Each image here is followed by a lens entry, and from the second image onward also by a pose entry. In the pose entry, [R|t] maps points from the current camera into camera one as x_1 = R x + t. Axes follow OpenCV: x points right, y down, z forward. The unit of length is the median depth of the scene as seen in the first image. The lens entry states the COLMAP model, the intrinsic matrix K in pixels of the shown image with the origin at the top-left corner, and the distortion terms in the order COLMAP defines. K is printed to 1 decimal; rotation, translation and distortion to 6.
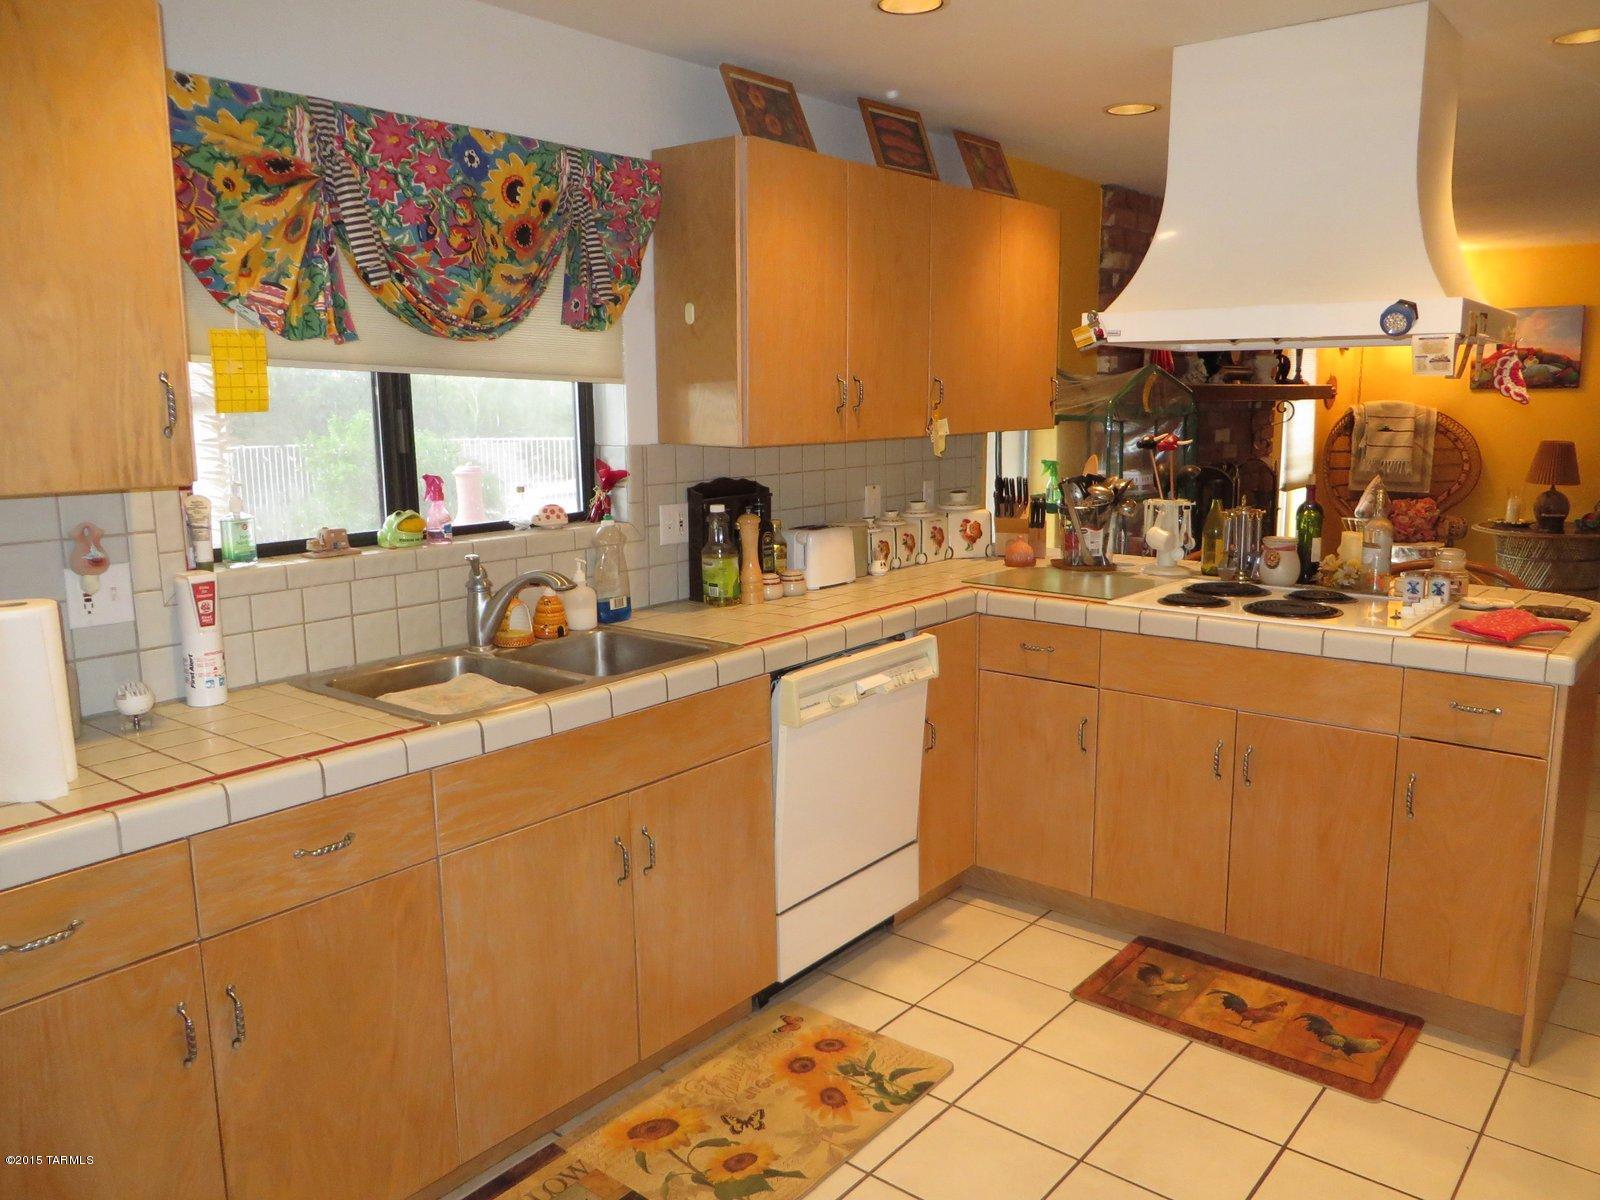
lens RADIAL K [[1200.5, 0, 804.1], [0, 1200.5, 595.4], [0, 0, 1]] dist [-0.019996, 0.014522]
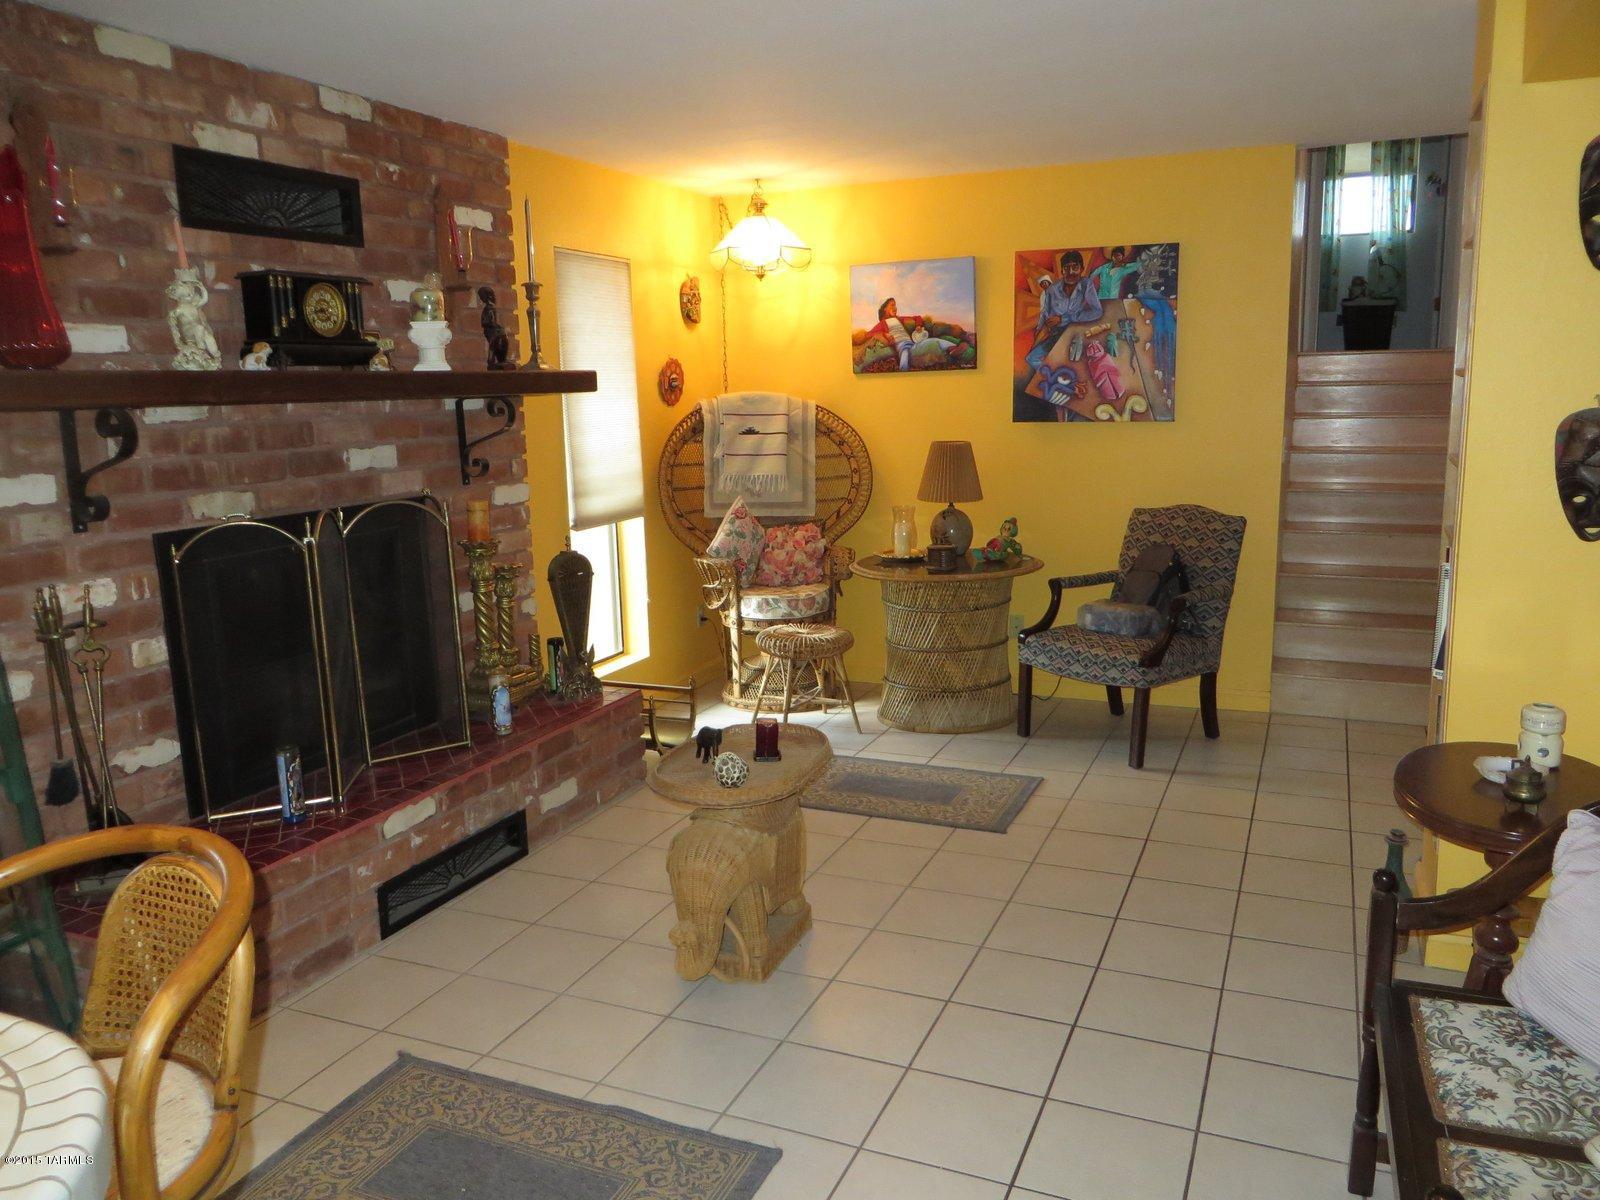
lens RADIAL K [[1200.5, 0, 804.2], [0, 1200.5, 602.9], [0, 0, 1]] dist [-0.019996, 0.014522]
pose [[0.961473, -0.069330, 0.266013, 0.320444], [0.067021, 0.997593, 0.017762, -0.046530], [-0.266604, 0.000750, 0.963806, 0.294167]]
